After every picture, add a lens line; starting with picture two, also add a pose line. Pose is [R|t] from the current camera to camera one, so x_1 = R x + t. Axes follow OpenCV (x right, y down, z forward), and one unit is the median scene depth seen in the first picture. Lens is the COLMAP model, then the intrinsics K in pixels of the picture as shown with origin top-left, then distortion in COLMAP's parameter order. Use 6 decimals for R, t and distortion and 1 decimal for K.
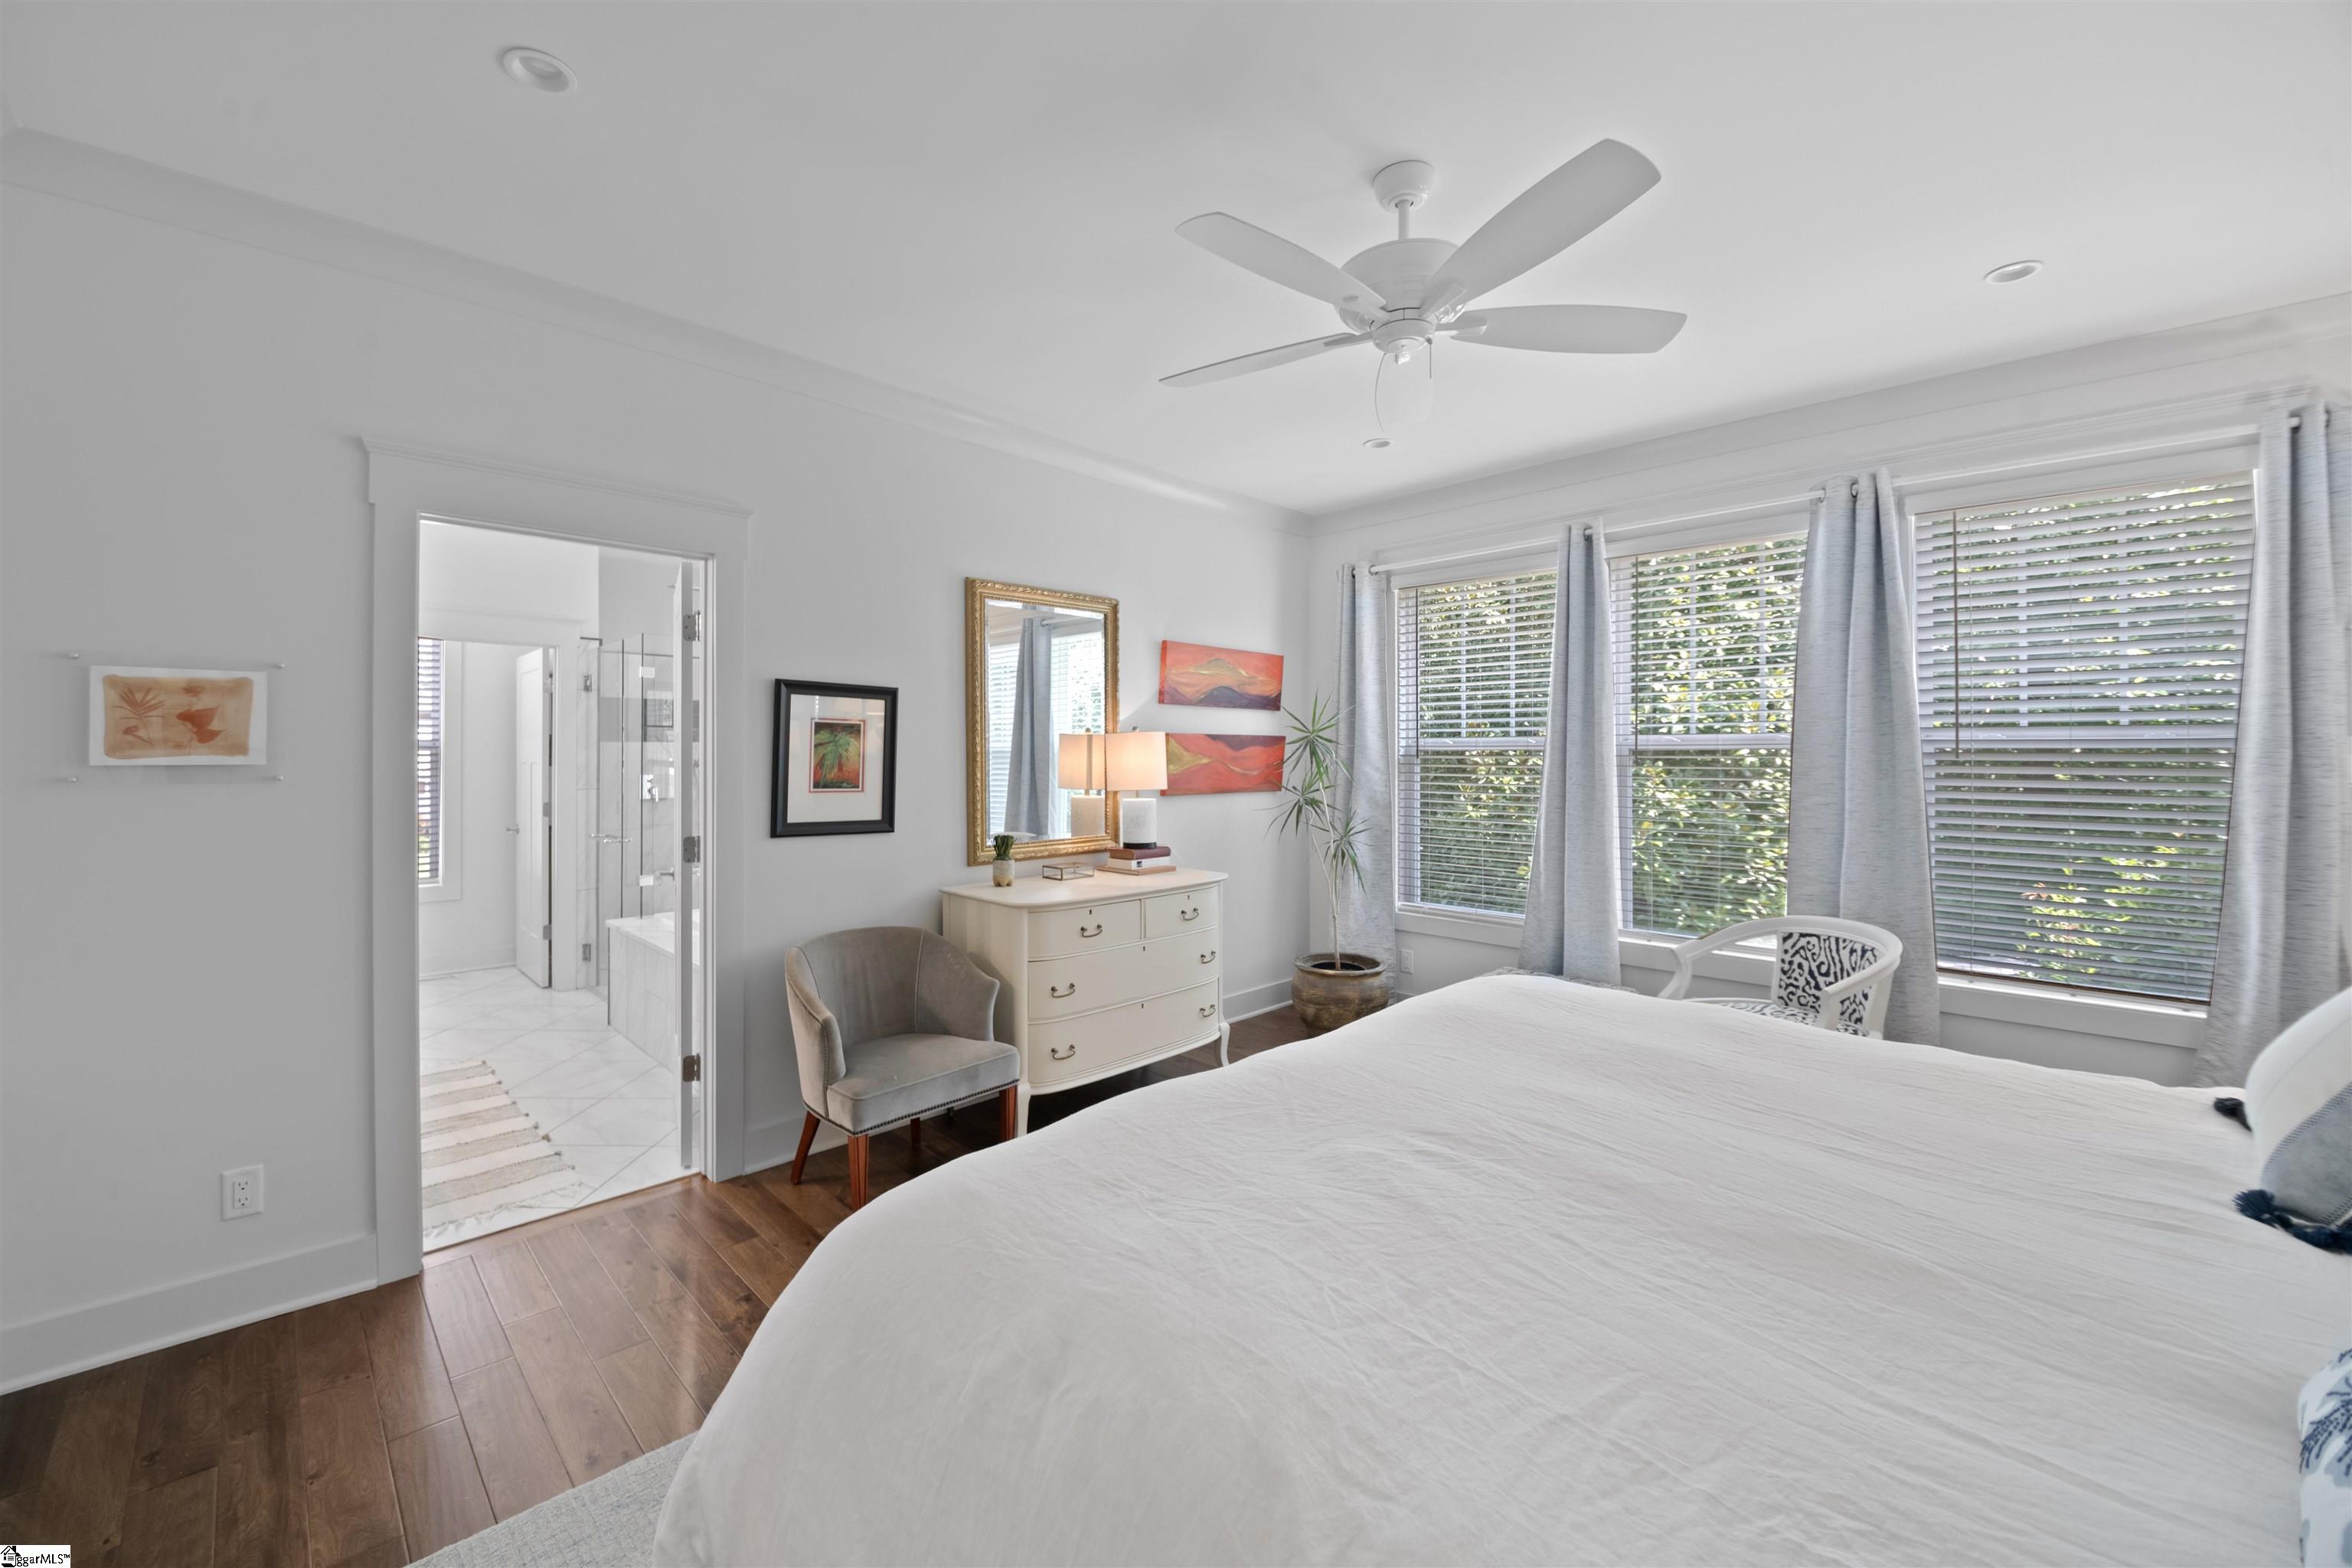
lens RADIAL K [[949.8, 0, 1165.1], [0, 949.8, 766.0], [0, 0, 1]] dist [-0.008970, -0.008979]
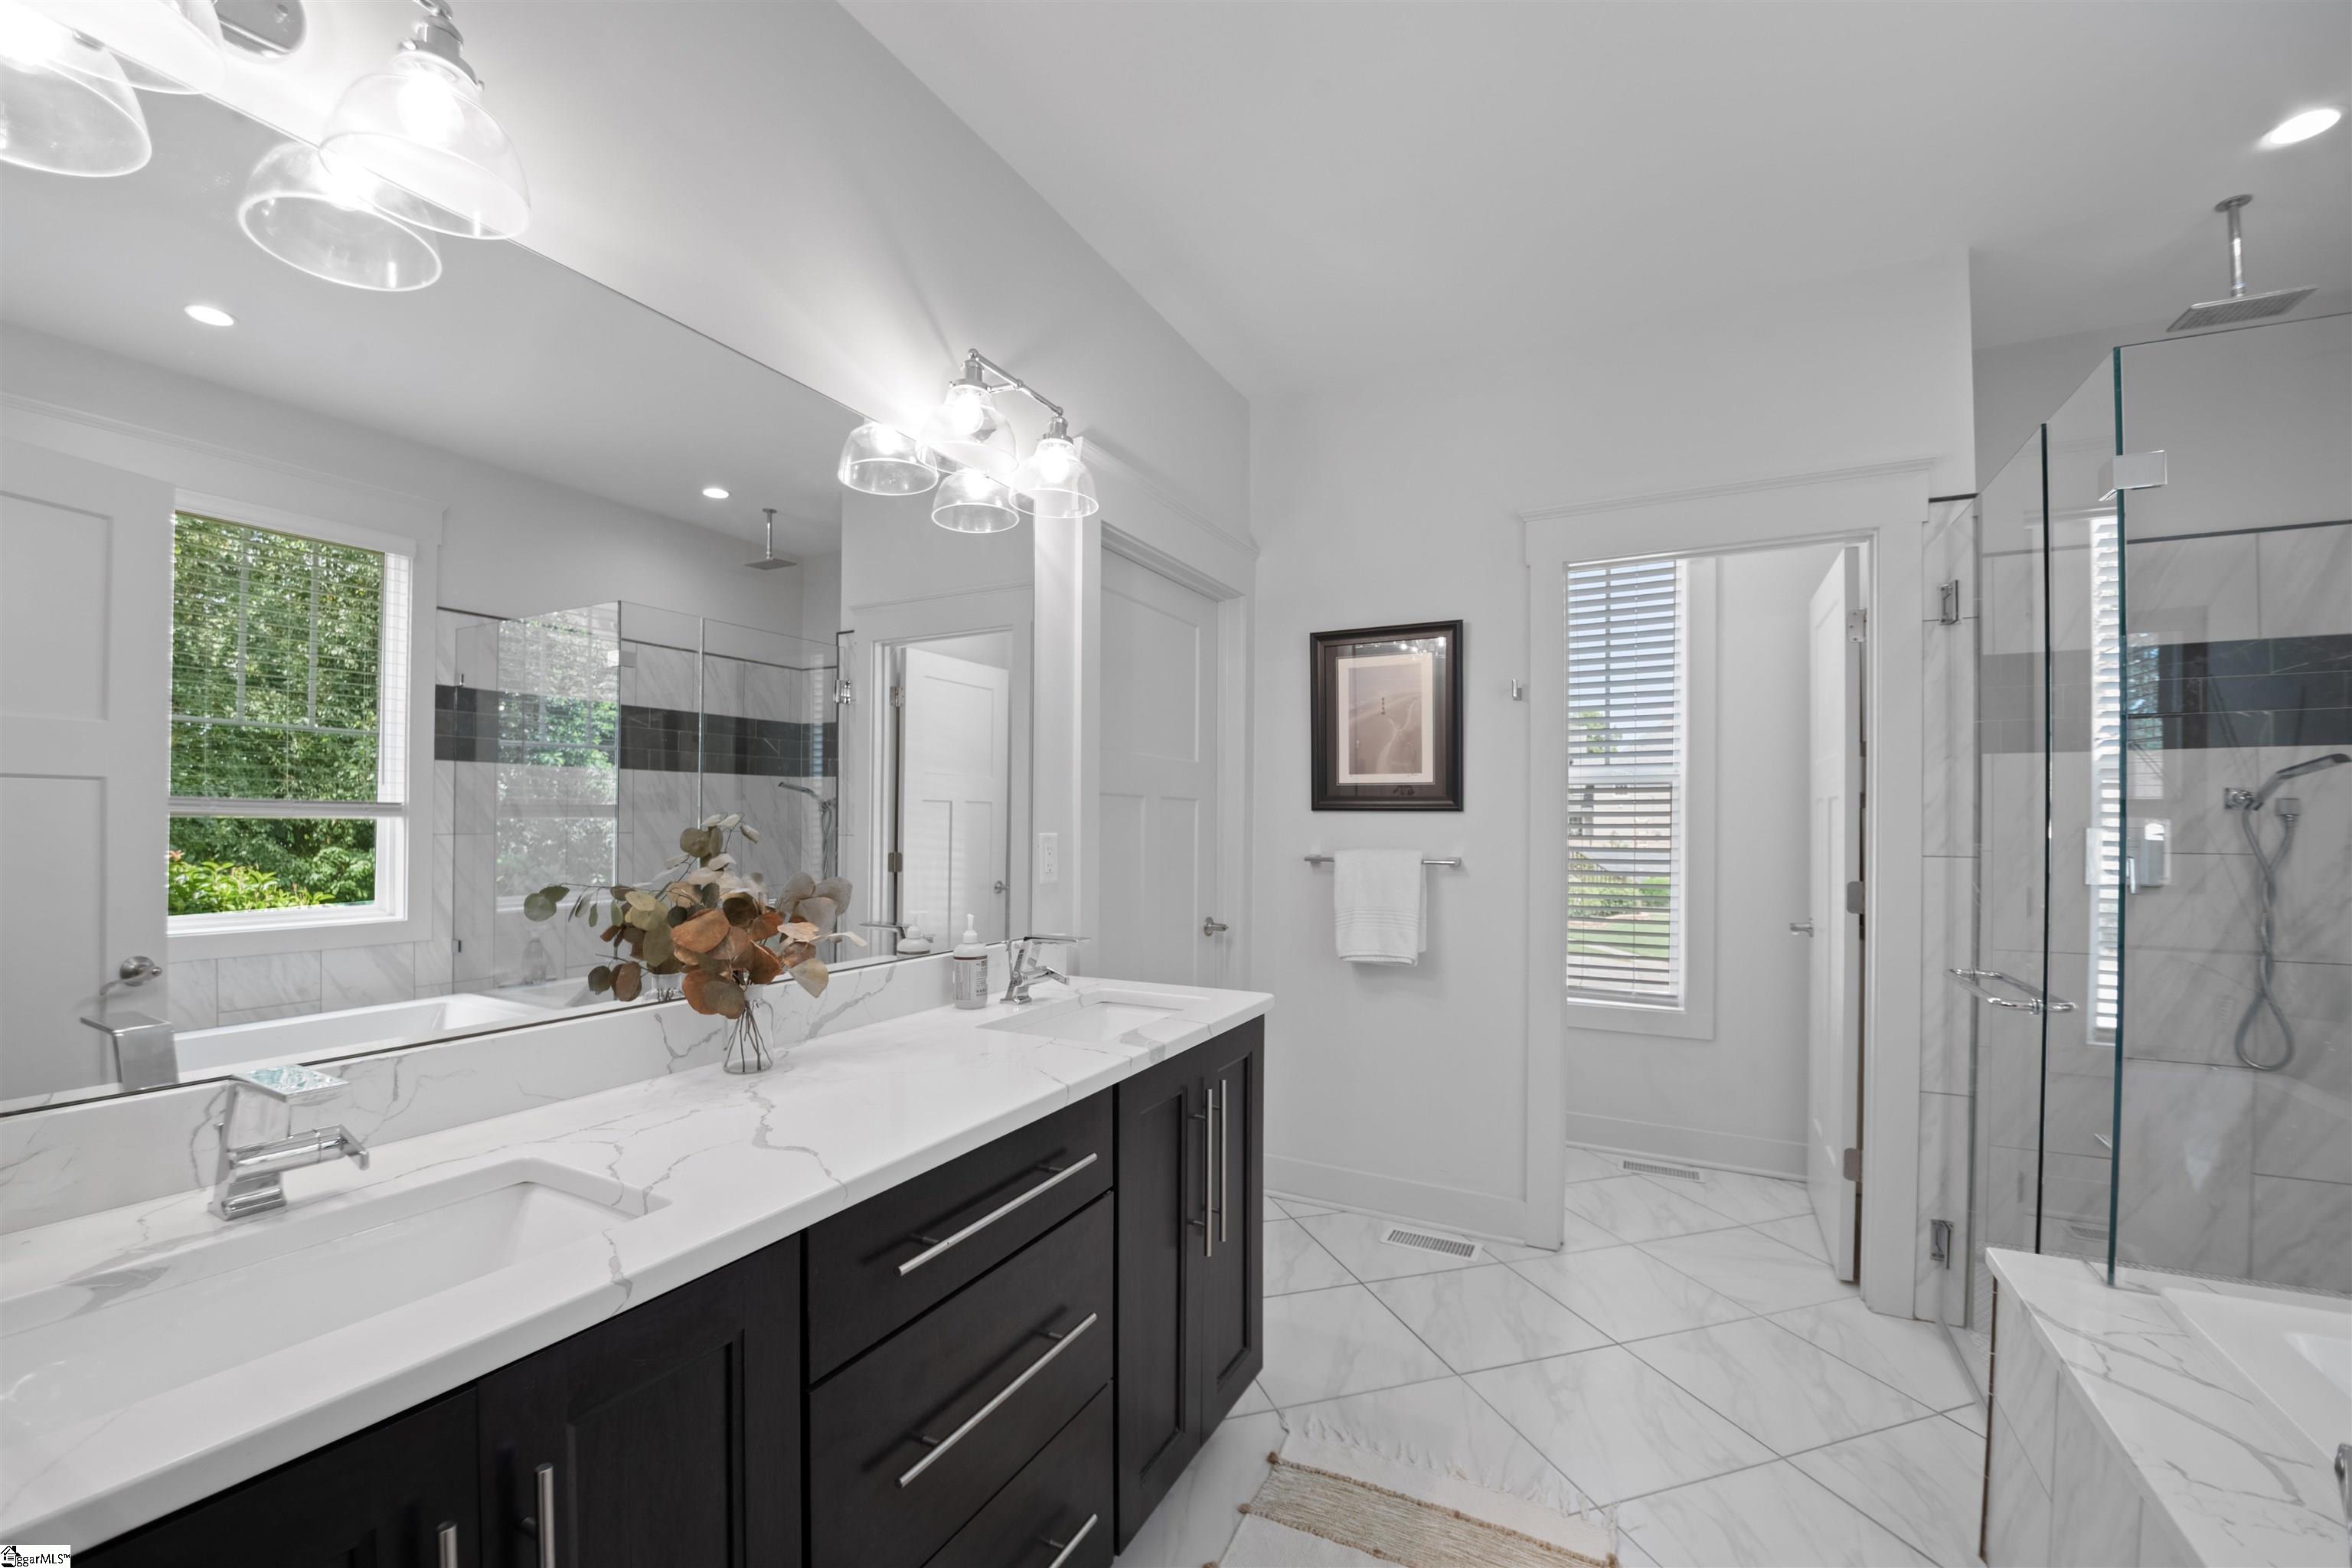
lens RADIAL K [[980.5, 0, 1171.9], [0, 980.5, 815.7], [0, 0, 1]] dist [-0.016330, -0.000166]
pose [[0.319784, -0.001157, -0.947490, -0.310798], [-0.011145, 0.999925, -0.004982, 0.011965], [0.947425, 0.012153, 0.319747, 0.530638]]
